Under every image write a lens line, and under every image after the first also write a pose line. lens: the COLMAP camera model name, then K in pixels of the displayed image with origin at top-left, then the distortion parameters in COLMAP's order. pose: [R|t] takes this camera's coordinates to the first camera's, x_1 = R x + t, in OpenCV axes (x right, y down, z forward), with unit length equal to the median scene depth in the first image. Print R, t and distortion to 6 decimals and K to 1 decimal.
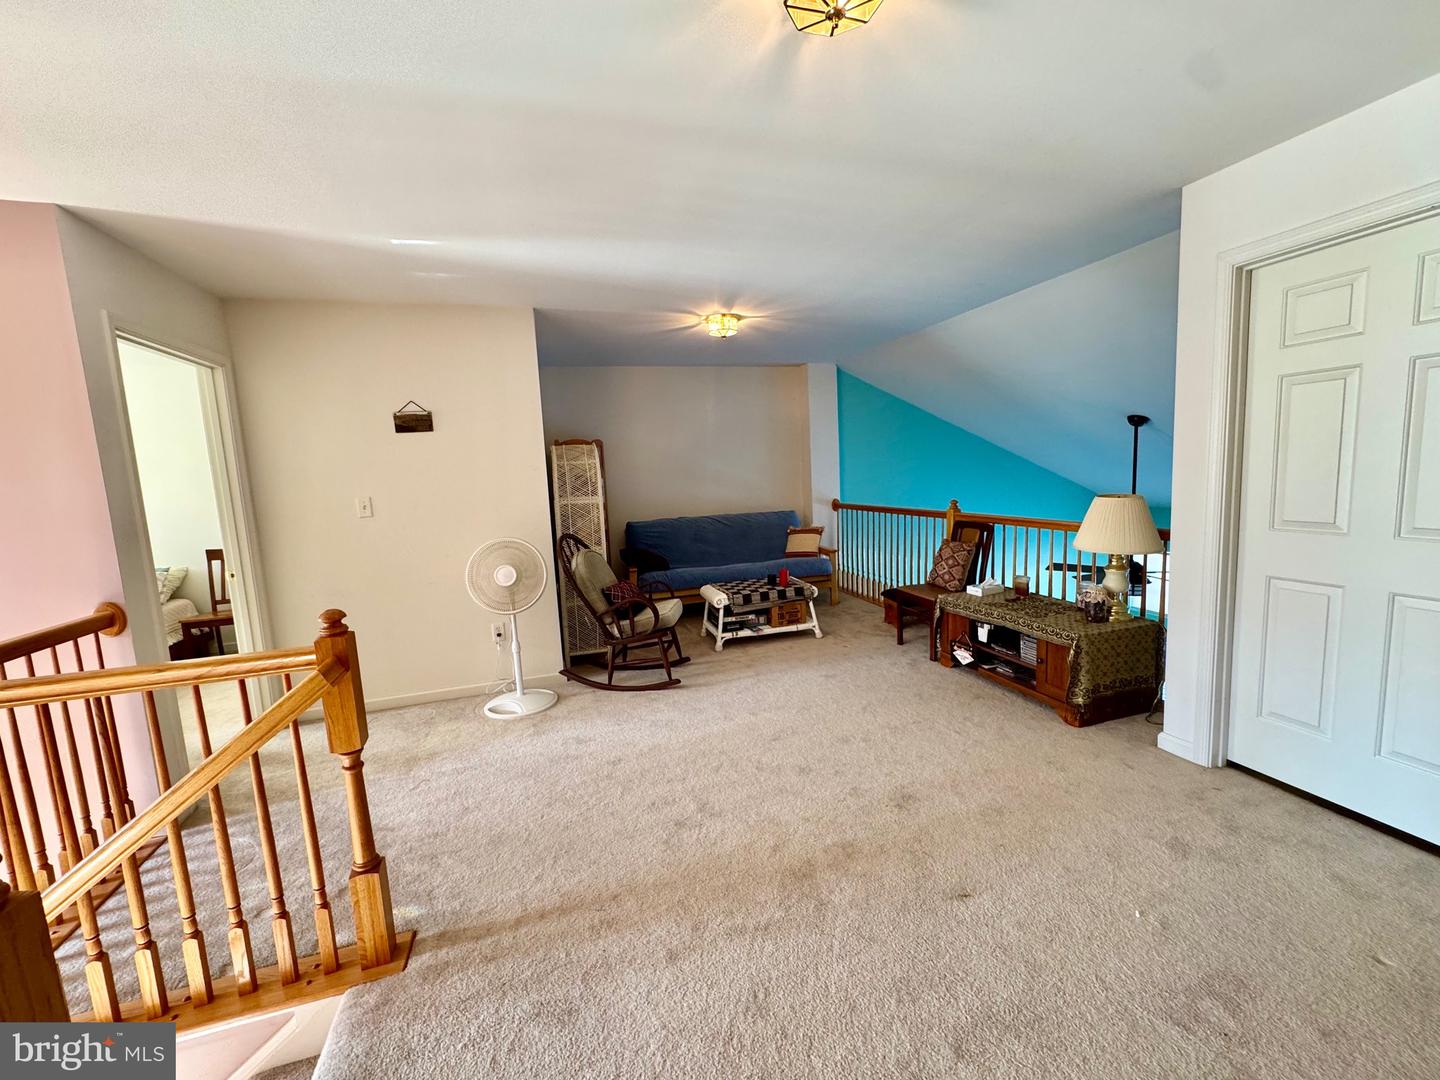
lens RADIAL K [[581.3, 0, 720.1], [0, 581.3, 540.4], [0, 0, 1]] dist [-0.000972, 0.000064]
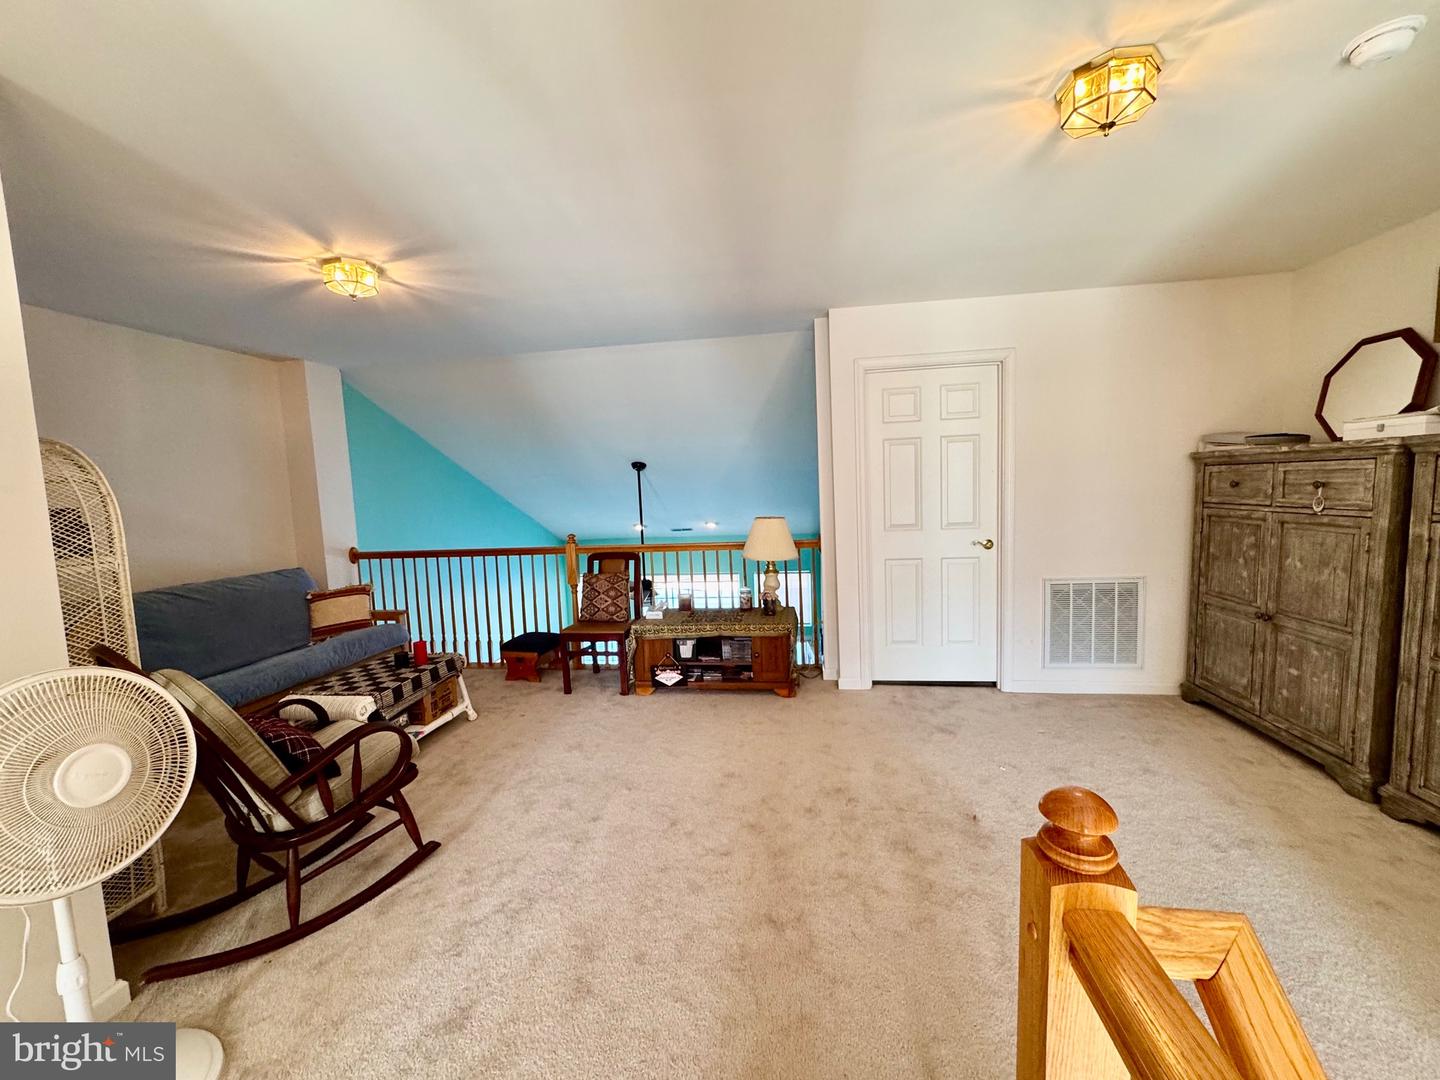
lens RADIAL K [[581.3, 0, 715.4], [0, 581.3, 547.0], [0, 0, 1]] dist [-0.000972, 0.000064]
pose [[0.429801, -0.061501, 0.900827, -0.432013], [0.128681, 0.991666, 0.006307, -0.026139], [-0.893707, 0.113209, 0.434133, 0.411197]]
